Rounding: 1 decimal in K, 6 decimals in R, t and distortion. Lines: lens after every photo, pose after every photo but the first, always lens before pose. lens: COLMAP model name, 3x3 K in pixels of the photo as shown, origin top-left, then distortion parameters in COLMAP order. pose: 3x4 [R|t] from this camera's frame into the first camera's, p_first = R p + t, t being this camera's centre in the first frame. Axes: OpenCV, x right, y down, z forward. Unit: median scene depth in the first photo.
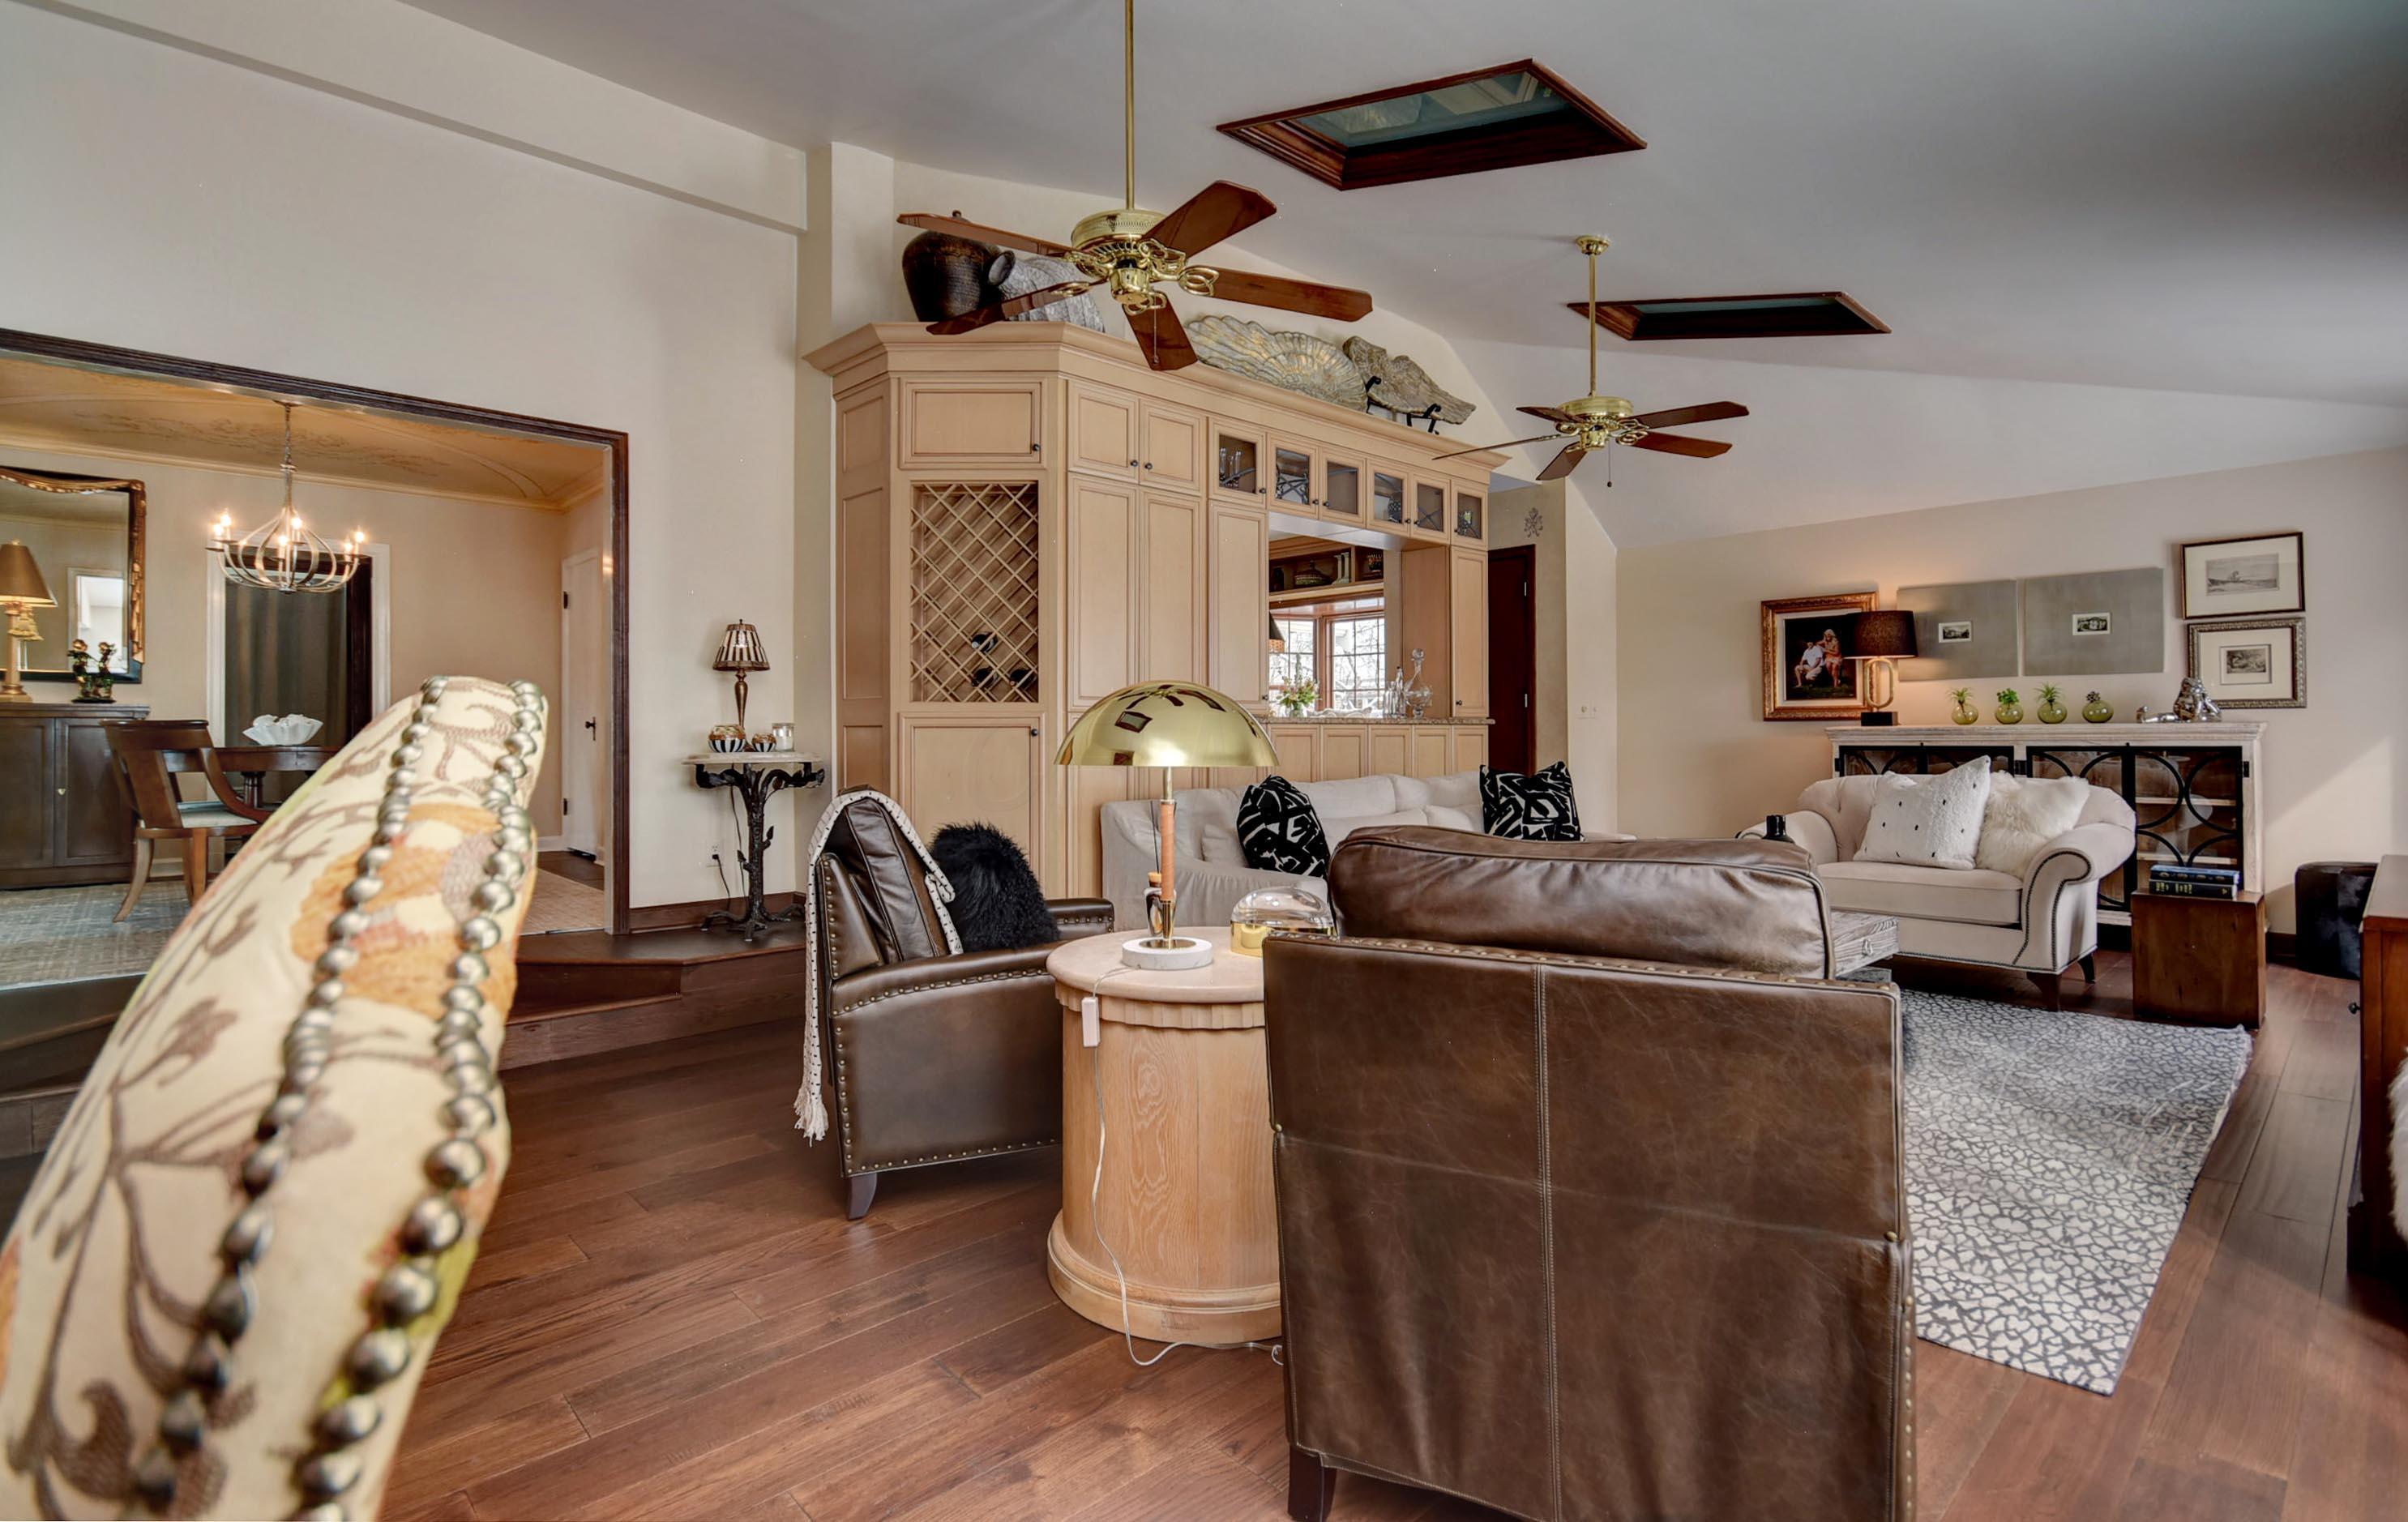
lens RADIAL K [[1106.1, 0, 1182.0], [0, 1106.1, 710.5], [0, 0, 1]] dist [0.000045, -0.004233]
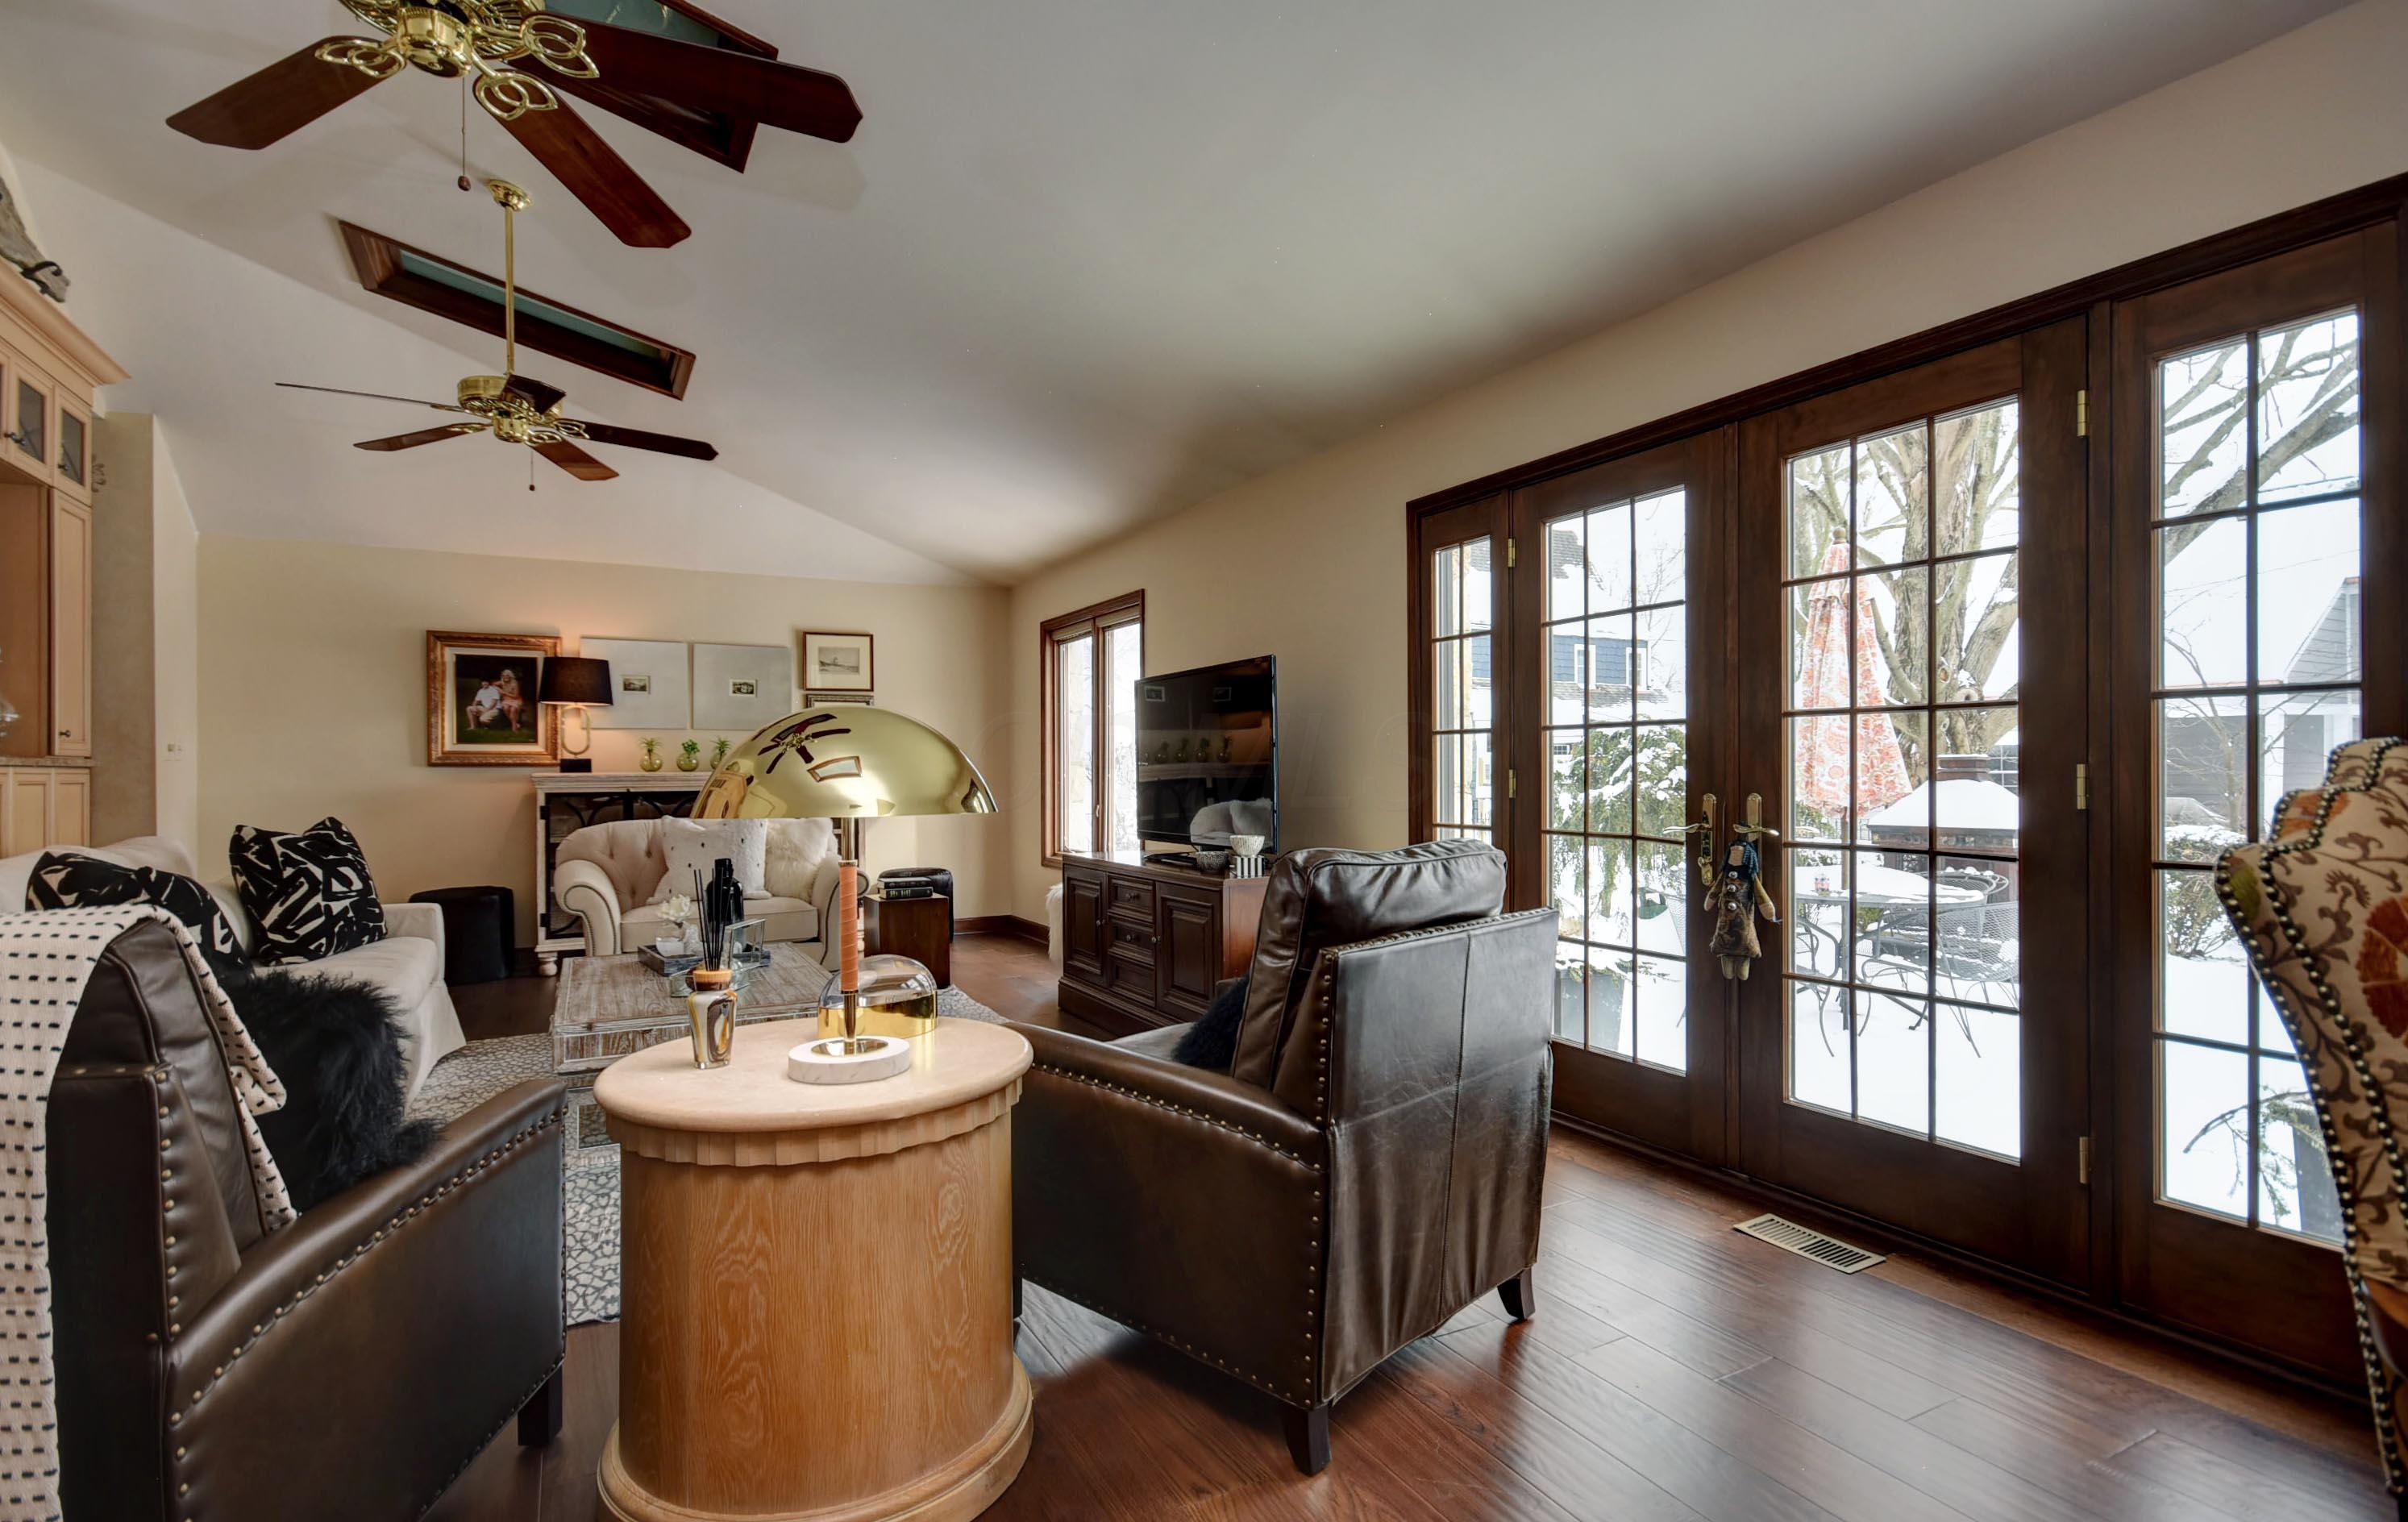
lens RADIAL K [[1169.5, 0, 1201.9], [0, 1169.5, 773.5], [0, 0, 1]] dist [-0.004545, -0.000780]
pose [[0.238089, 0.004081, 0.971235, -0.279005], [-0.016705, 0.999860, -0.000106, 0.005833], [-0.971100, -0.016199, 0.238124, 0.214460]]
